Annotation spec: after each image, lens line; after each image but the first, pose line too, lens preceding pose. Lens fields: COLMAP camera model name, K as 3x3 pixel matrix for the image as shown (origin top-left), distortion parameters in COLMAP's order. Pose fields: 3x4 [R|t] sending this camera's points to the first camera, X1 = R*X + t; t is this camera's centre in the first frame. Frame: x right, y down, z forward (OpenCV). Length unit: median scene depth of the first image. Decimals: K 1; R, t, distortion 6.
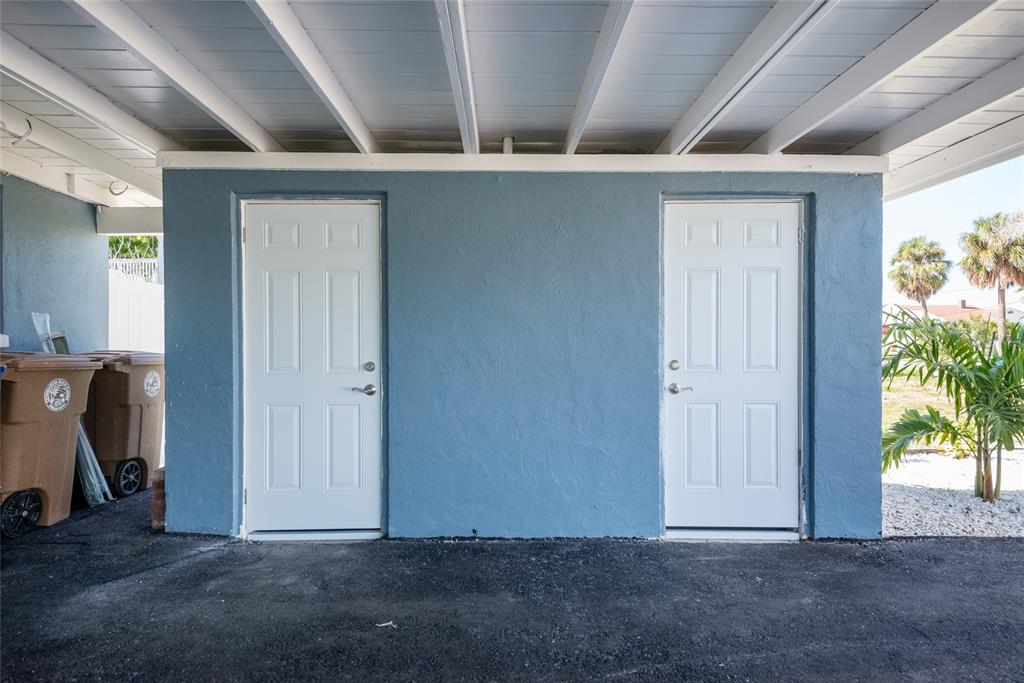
lens RADIAL K [[592.3, 0, 512.0], [0, 592.3, 341.5], [0, 0, 1]] dist [0.031693, -0.019118]
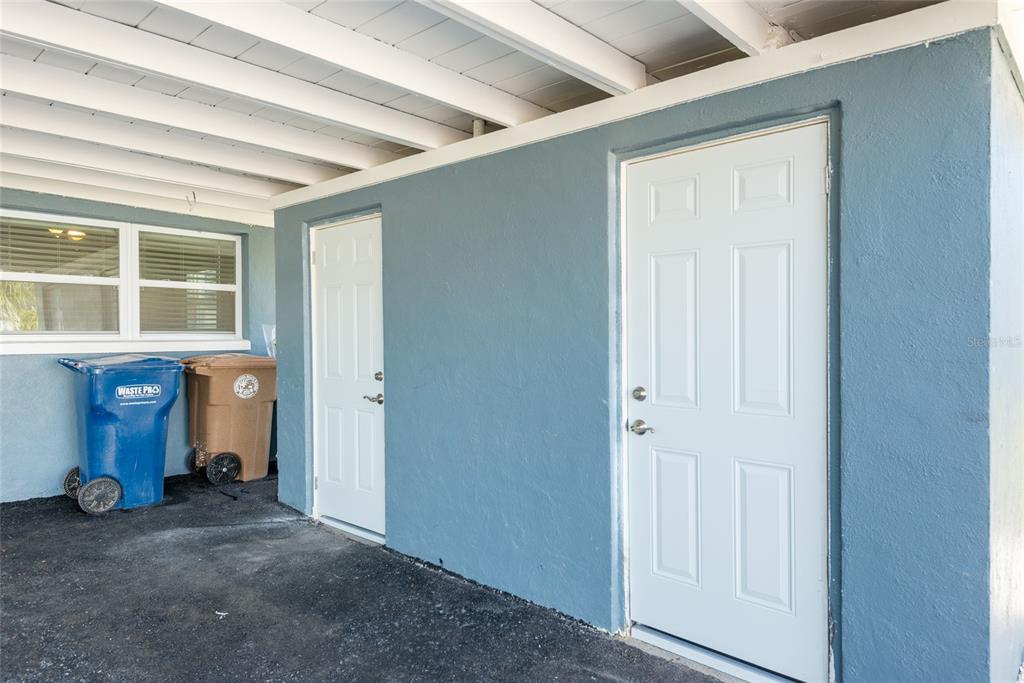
lens RADIAL K [[656.9, 0, 512.4], [0, 656.9, 337.9], [0, 0, 1]] dist [0.005106, -0.000697]
pose [[0.722210, 0.005390, -0.691653, 0.716705], [0.001904, 0.999950, 0.009782, -0.034658], [0.691672, -0.008381, 0.722163, 0.346725]]
